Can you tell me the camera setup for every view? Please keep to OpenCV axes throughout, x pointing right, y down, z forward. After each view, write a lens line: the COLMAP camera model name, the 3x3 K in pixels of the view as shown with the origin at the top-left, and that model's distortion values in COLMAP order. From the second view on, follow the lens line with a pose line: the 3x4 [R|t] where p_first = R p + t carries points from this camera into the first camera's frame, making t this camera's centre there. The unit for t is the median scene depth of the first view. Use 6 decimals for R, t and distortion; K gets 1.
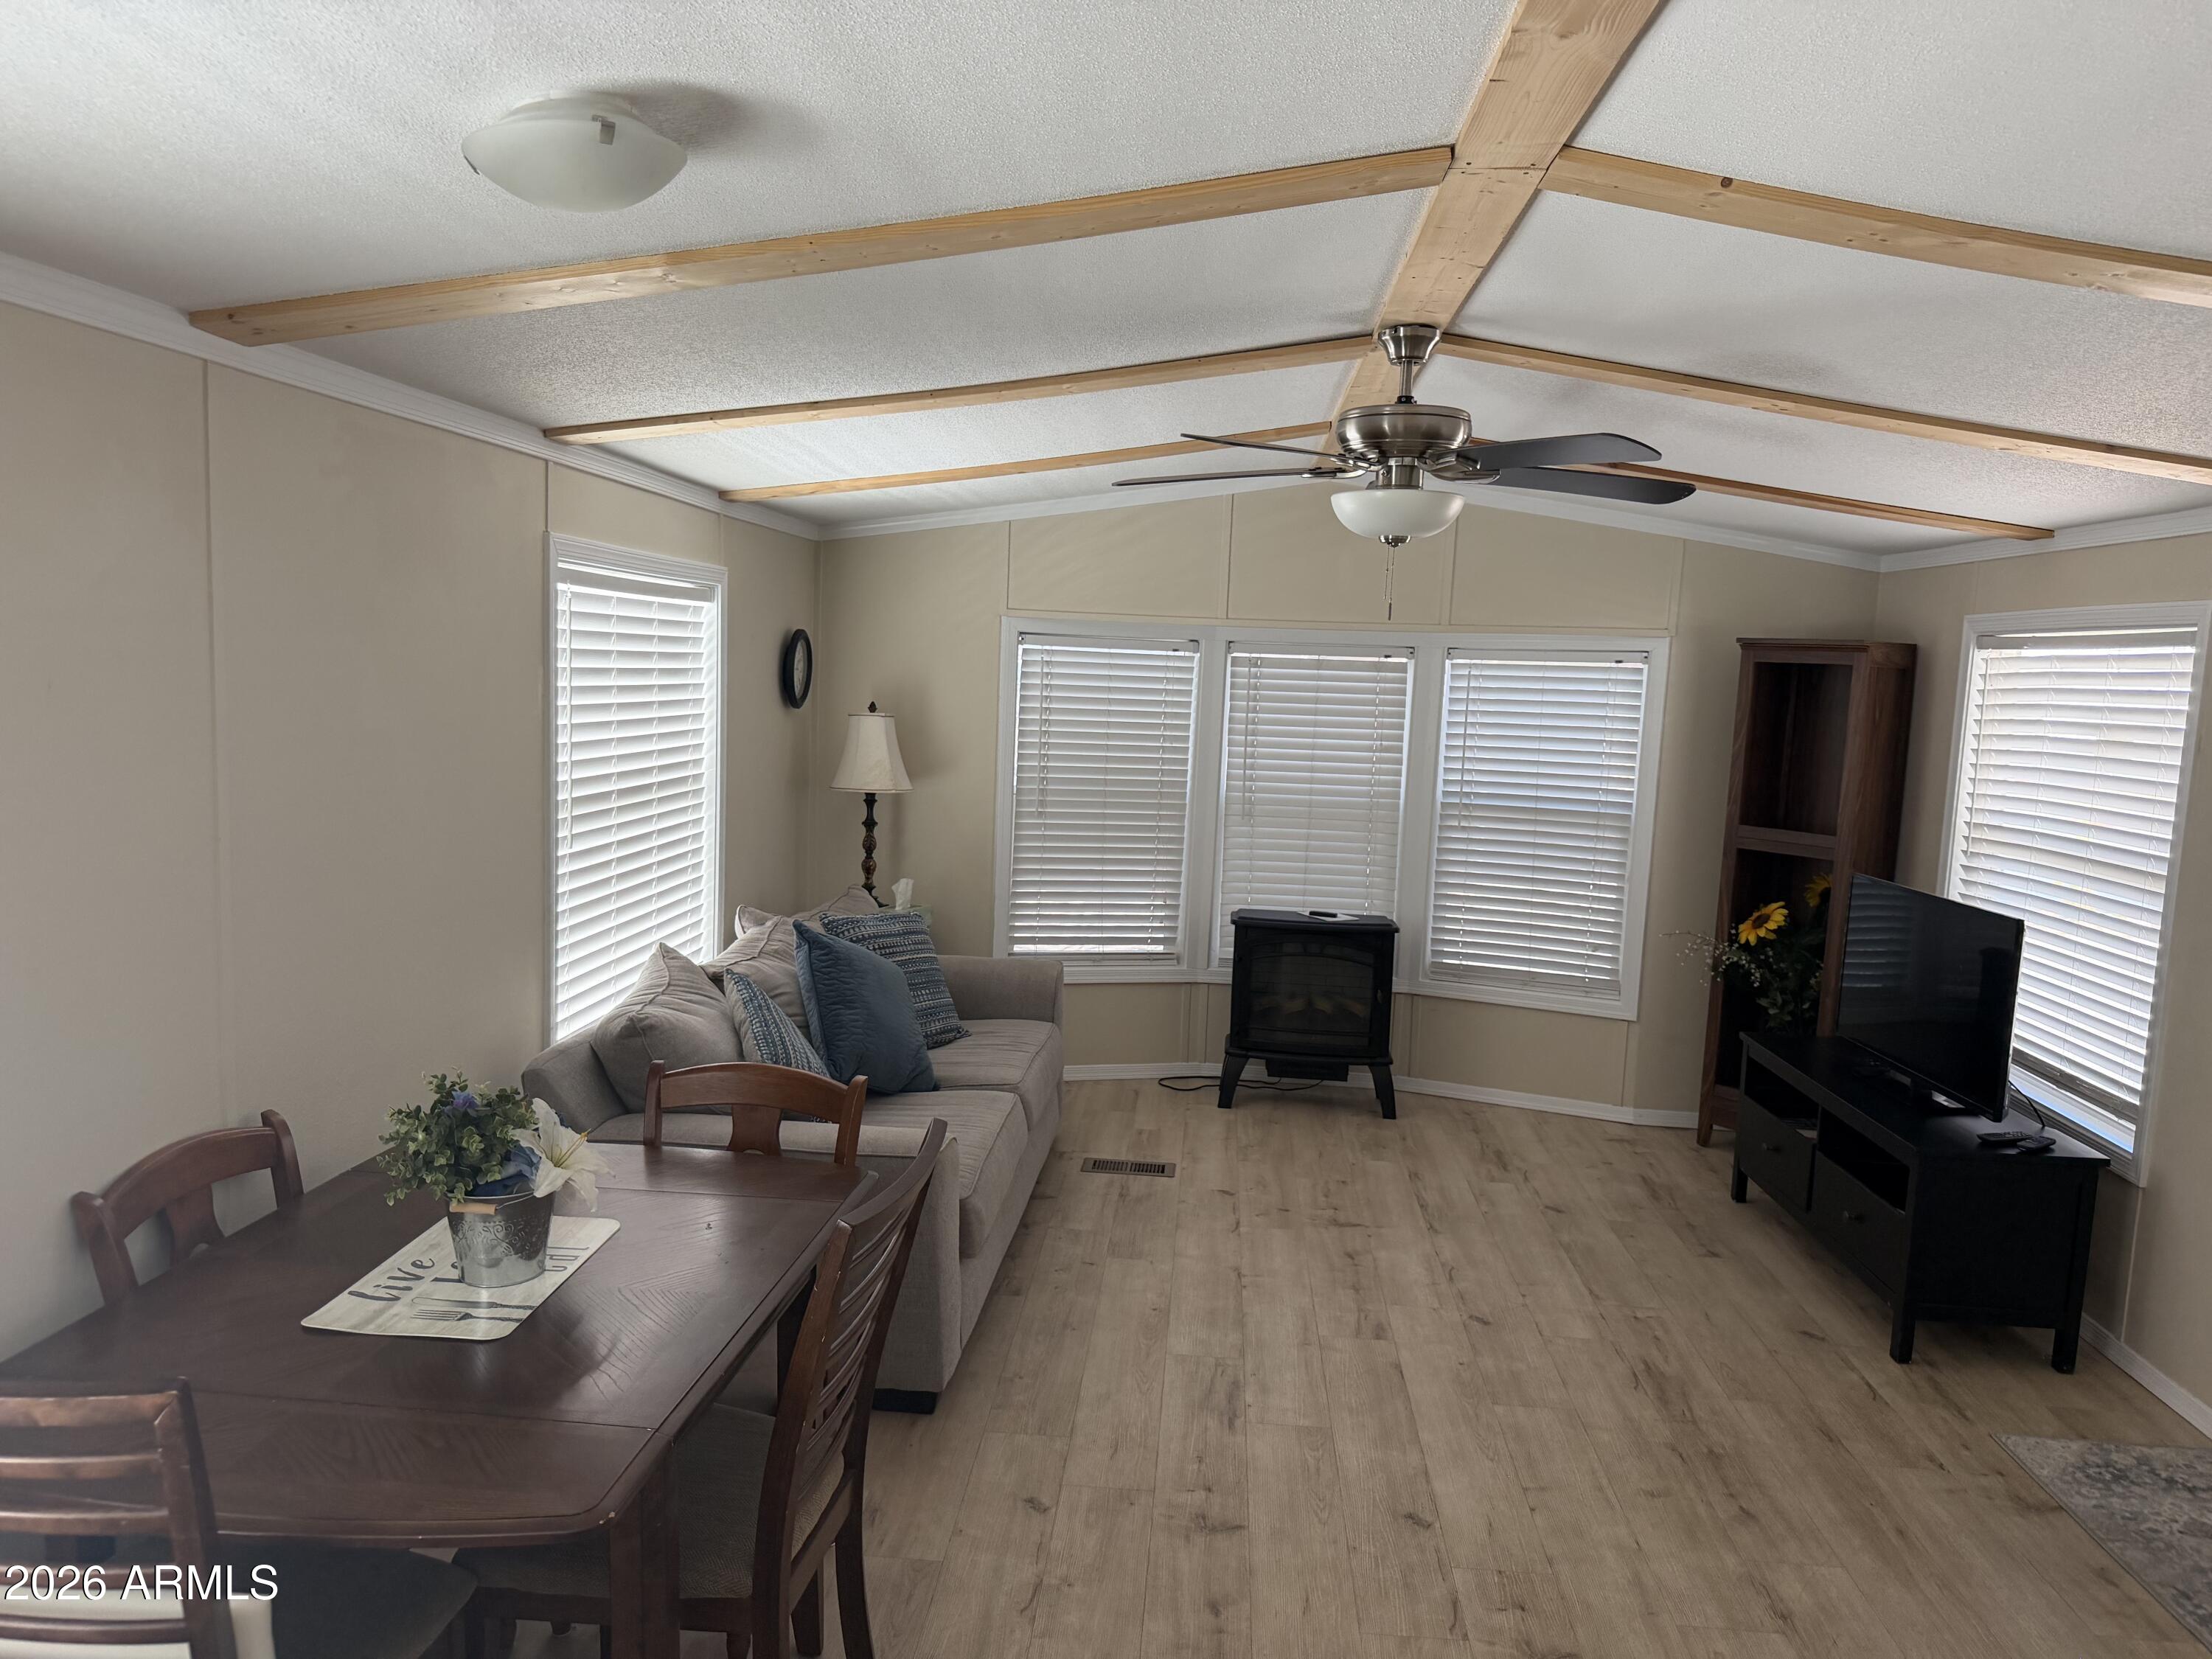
lens RADIAL K [[1563.9, 0, 1106.0], [0, 1563.9, 829.5], [0, 0, 1]] dist [0.132649, -0.185105]
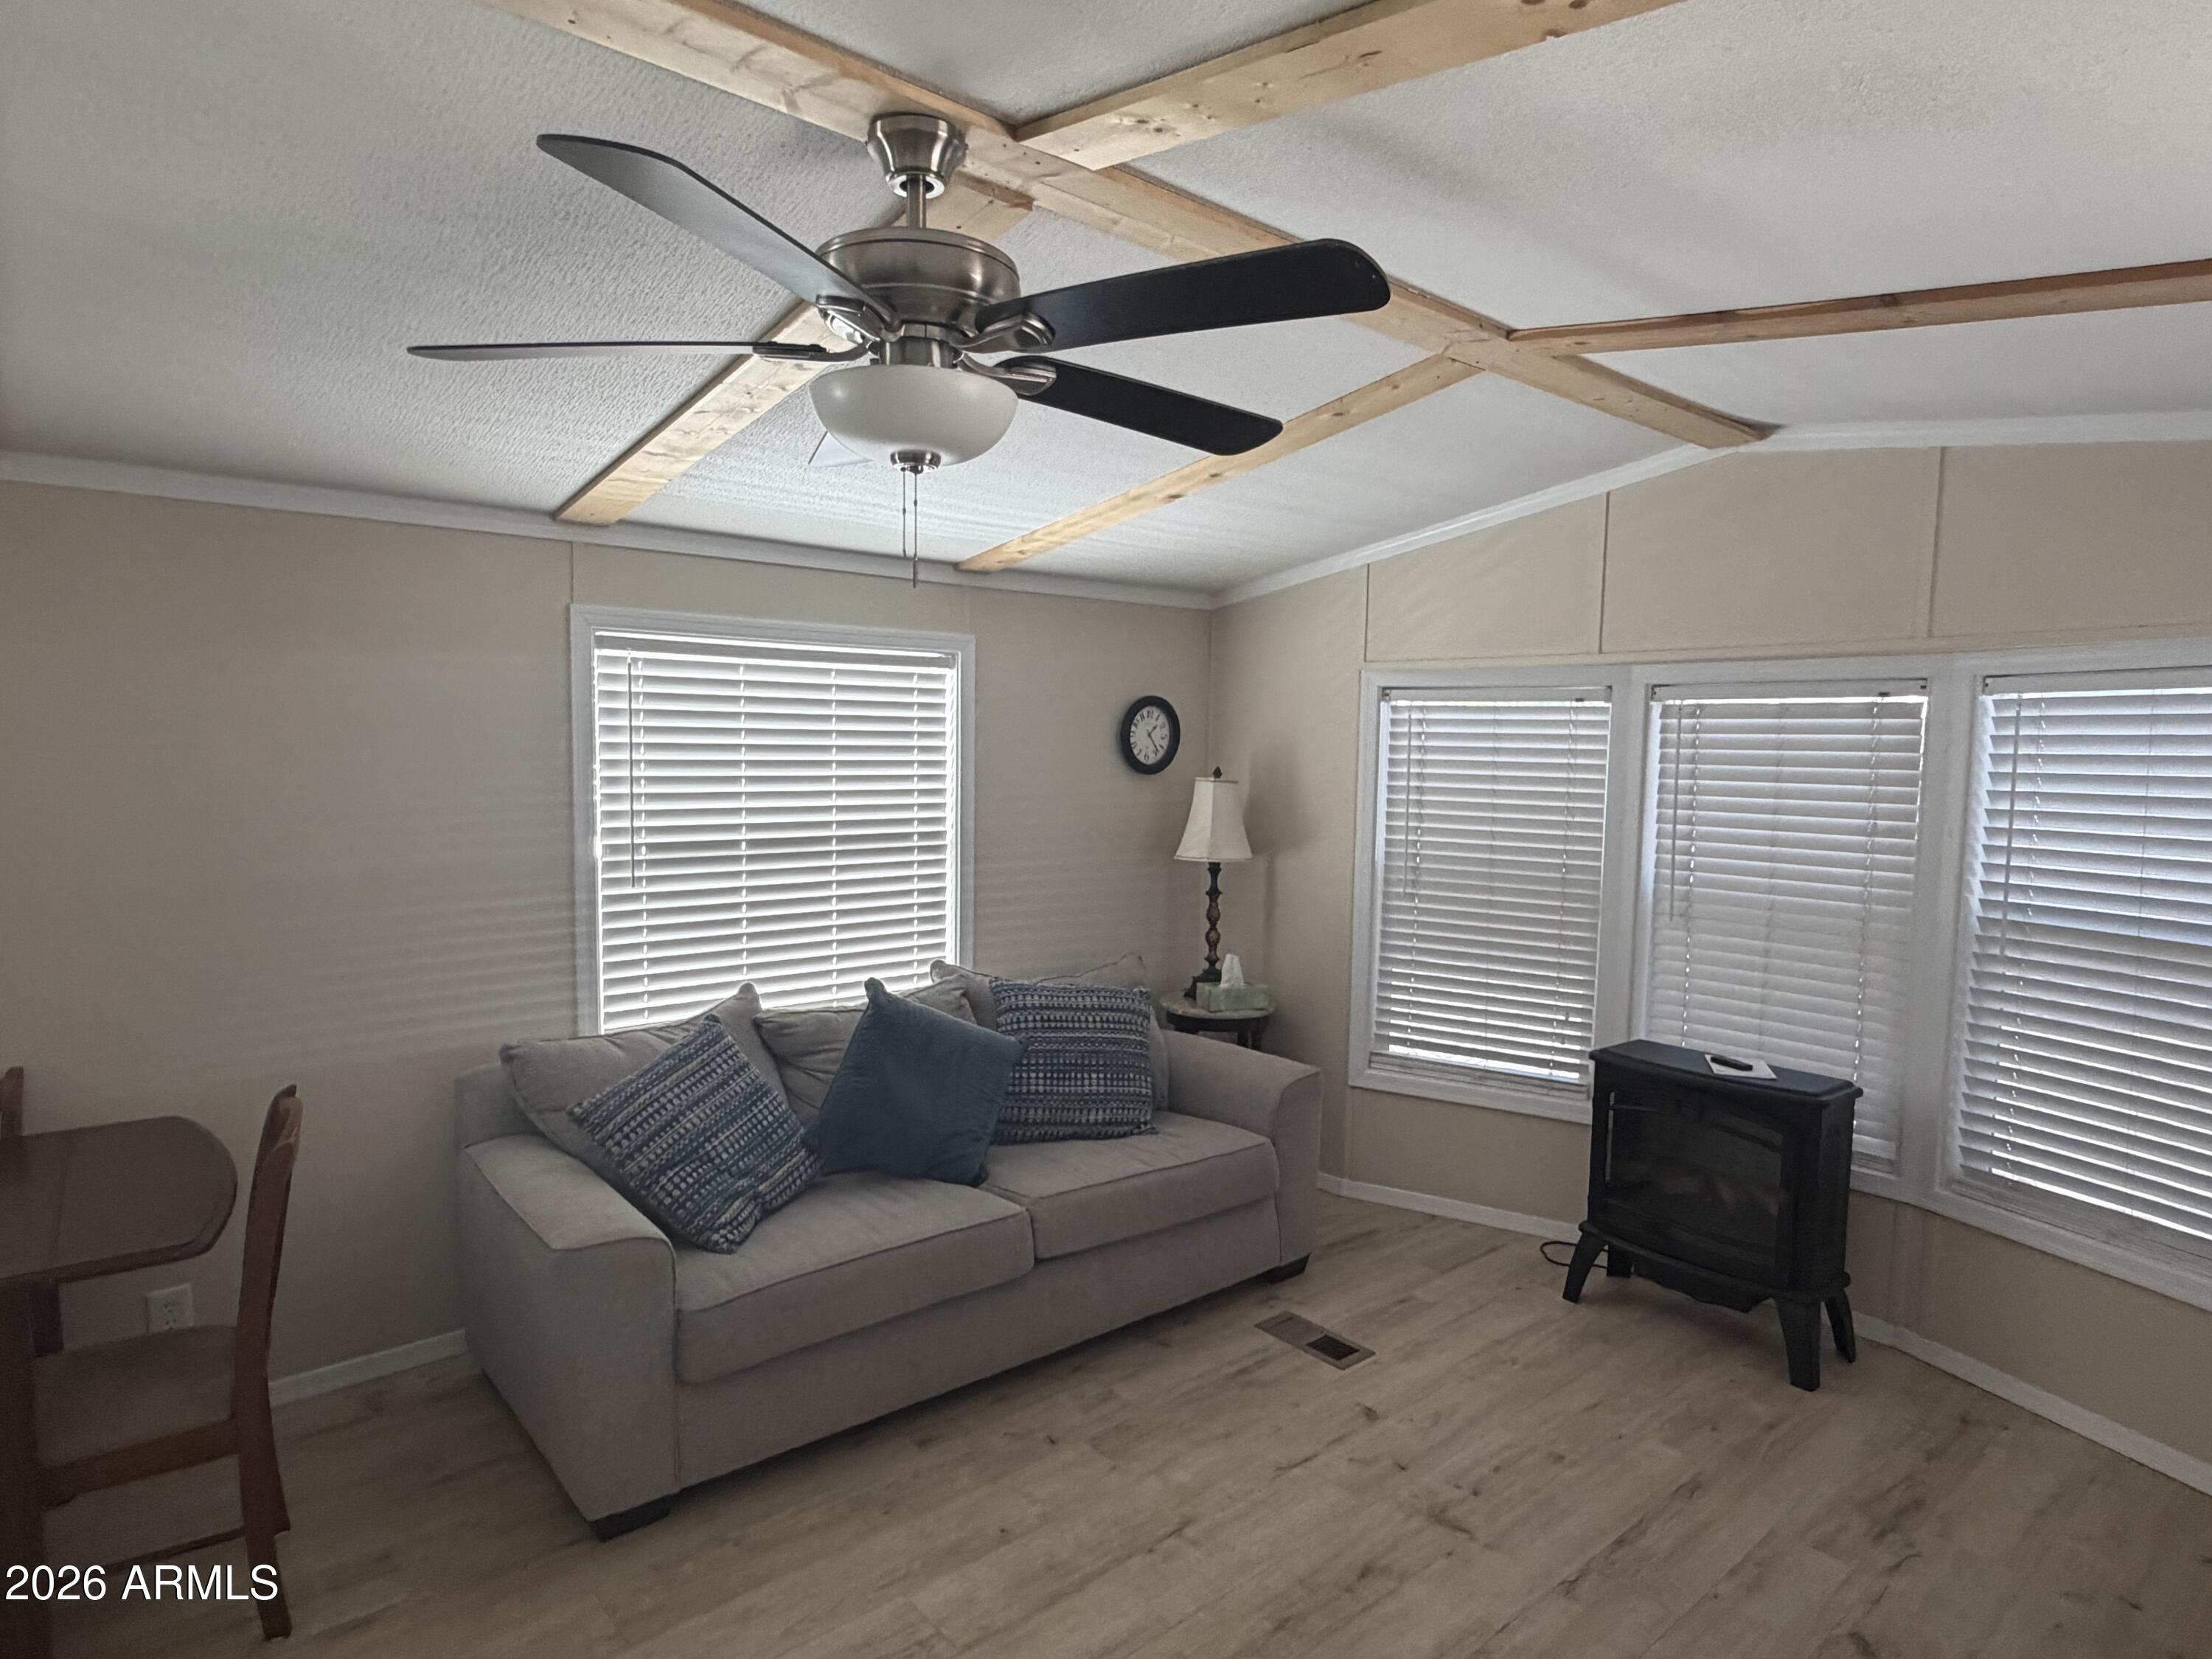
lens RADIAL K [[1250.9, 0, 1106.0], [0, 1250.9, 829.5], [0, 0, 1]] dist [-0.003664, -0.002011]
pose [[0.695607, 0.023321, -0.718044, 0.339911], [-0.064425, 0.997471, -0.030016, -0.015253], [0.715528, 0.067139, 0.695350, 0.403668]]
